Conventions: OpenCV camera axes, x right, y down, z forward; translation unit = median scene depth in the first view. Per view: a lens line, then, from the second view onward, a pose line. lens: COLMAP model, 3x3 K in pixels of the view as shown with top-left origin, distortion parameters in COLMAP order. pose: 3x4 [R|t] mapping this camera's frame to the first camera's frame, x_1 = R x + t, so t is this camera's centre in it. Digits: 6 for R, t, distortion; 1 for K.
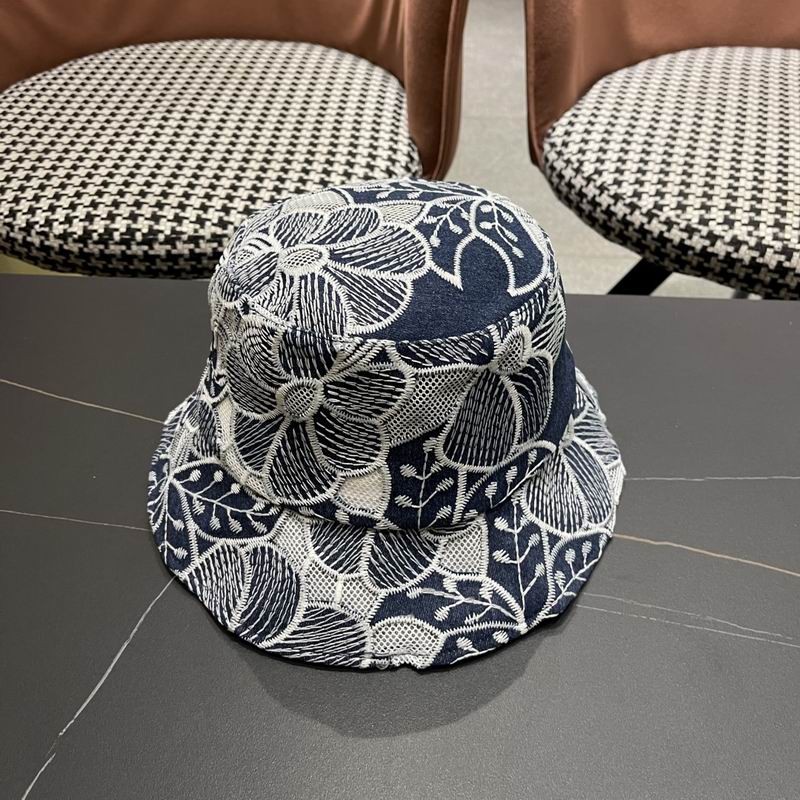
lens RADIAL K [[845.0, 0, 404.9], [0, 845.0, 394.9], [0, 0, 1]] dist [0.013475, 0.000000]
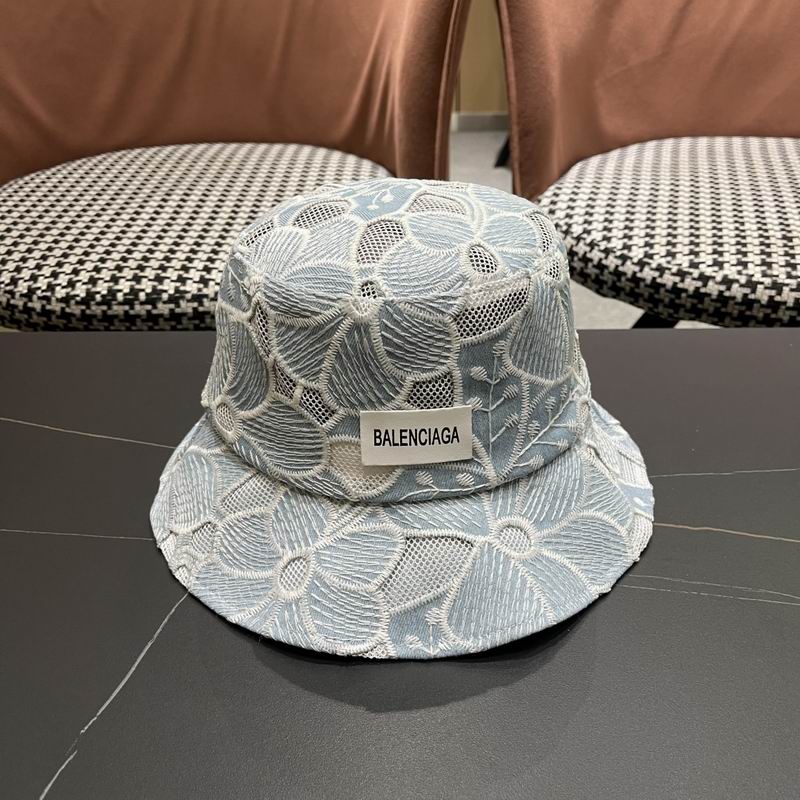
lens RADIAL K [[845.0, 0, 410.8], [0, 845.0, 404.6], [0, 0, 1]] dist [0.013475, 0.000000]
pose [[0.998421, -0.031657, 0.046396, -0.045531], [0.038967, 0.985313, -0.166250, 0.116629], [-0.040452, 0.167796, 0.984992, 0.017280]]
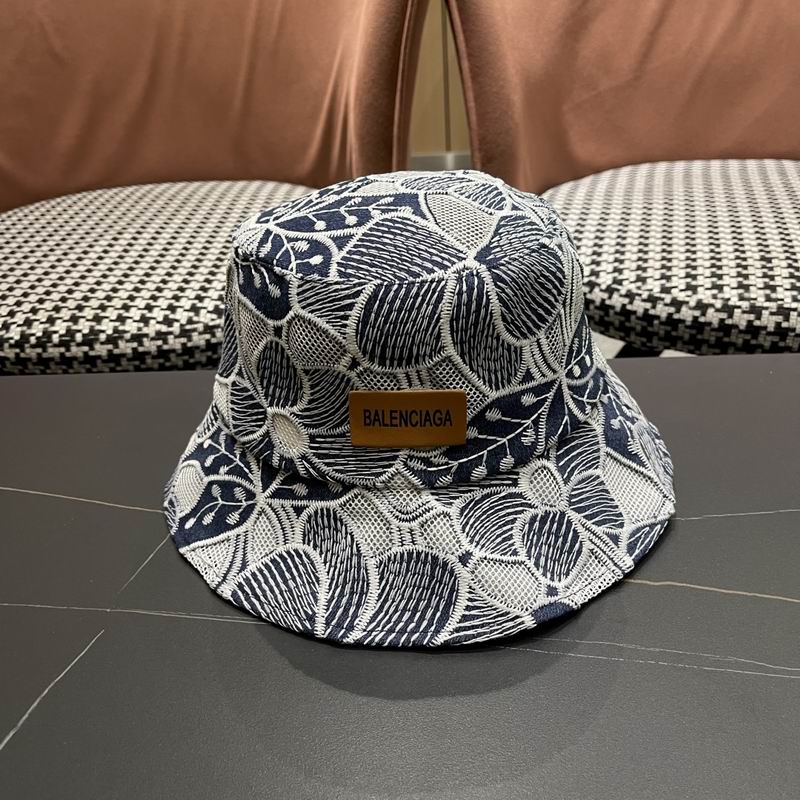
lens RADIAL K [[845.0, 0, 396.4], [0, 845.0, 388.3], [0, 0, 1]] dist [0.013475, 0.000000]
pose [[0.998492, -0.050583, 0.021343, 0.018171], [0.054174, 0.970853, -0.233474, 0.107234], [-0.008911, 0.234278, 0.972129, 0.083628]]
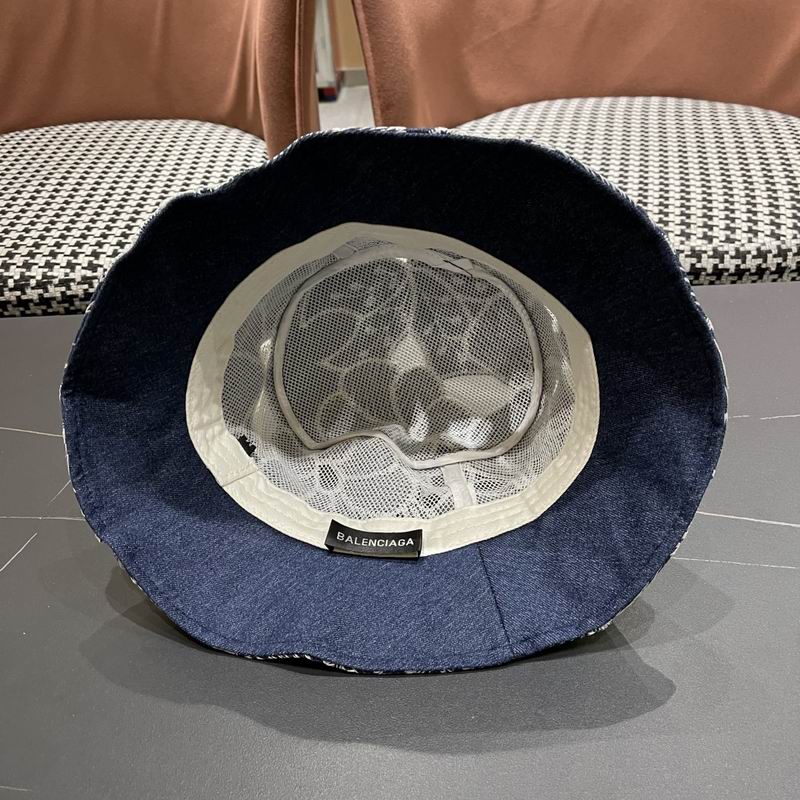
lens RADIAL K [[845.0, 0, 405.7], [0, 845.0, 406.4], [0, 0, 1]] dist [0.013475, 0.000000]
pose [[0.995036, -0.078513, 0.061142, 0.097024], [0.084709, 0.990711, -0.106381, 0.117013], [-0.052222, 0.111033, 0.992444, -0.058386]]
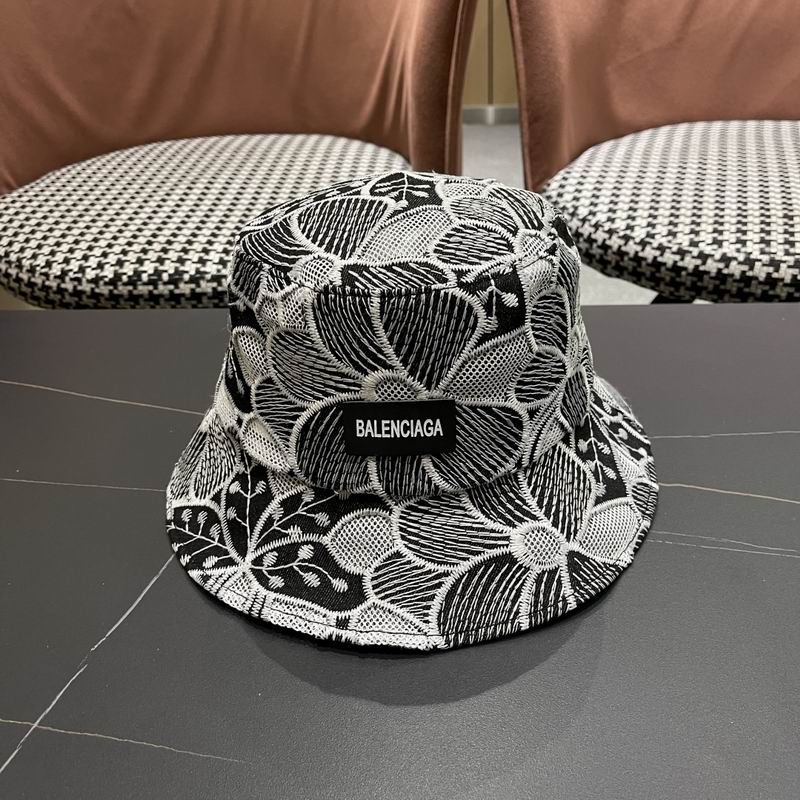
lens RADIAL K [[845.0, 0, 401.7], [0, 845.0, 406.4], [0, 0, 1]] dist [0.013475, 0.000000]
pose [[0.999544, -0.027812, -0.011786, -0.007653], [0.025529, 0.986374, -0.162523, 0.152182], [0.016145, 0.162148, 0.986634, -0.023467]]
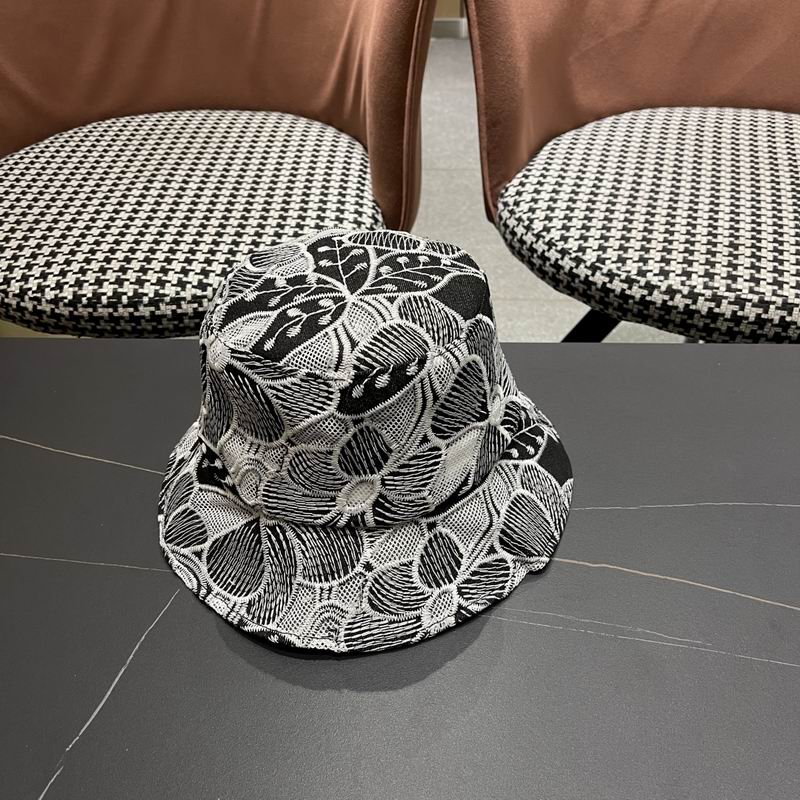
lens RADIAL K [[845.0, 0, 399.5], [0, 845.0, 406.2], [0, 0, 1]] dist [0.013475, 0.000000]
pose [[0.999512, -0.028034, 0.013803, 0.018100], [0.028501, 0.998985, -0.034891, -0.002821], [-0.012811, 0.035267, 0.999296, -0.081093]]
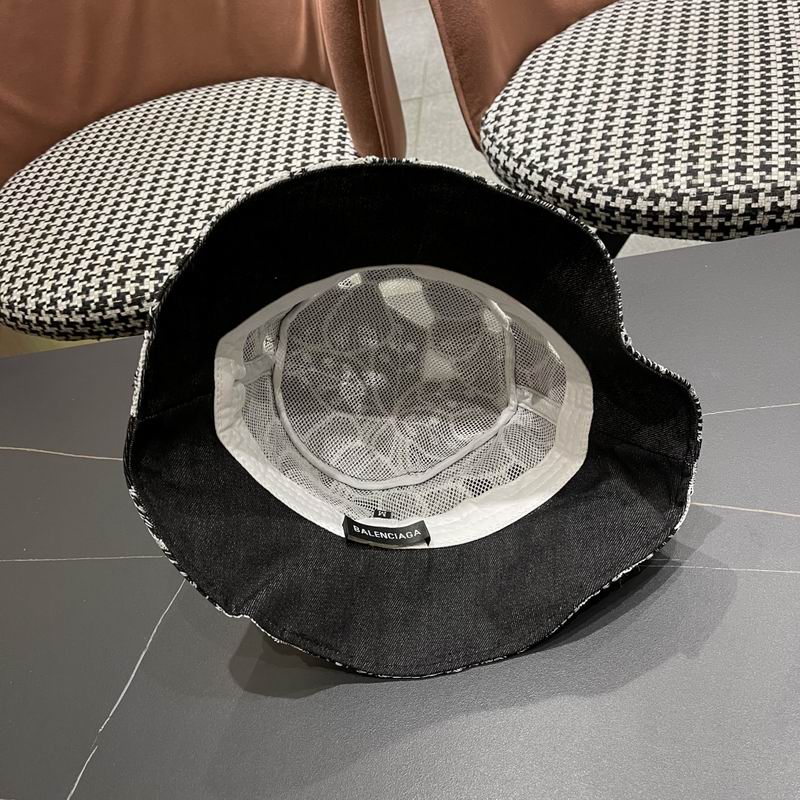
lens RADIAL K [[845.0, 0, 396.4], [0, 845.0, 405.1], [0, 0, 1]] dist [0.013475, 0.000000]
pose [[0.976786, -0.182067, -0.112880, 0.135719], [0.187167, 0.981658, 0.036281, -0.020652], [0.104204, -0.056566, 0.992946, -0.095976]]
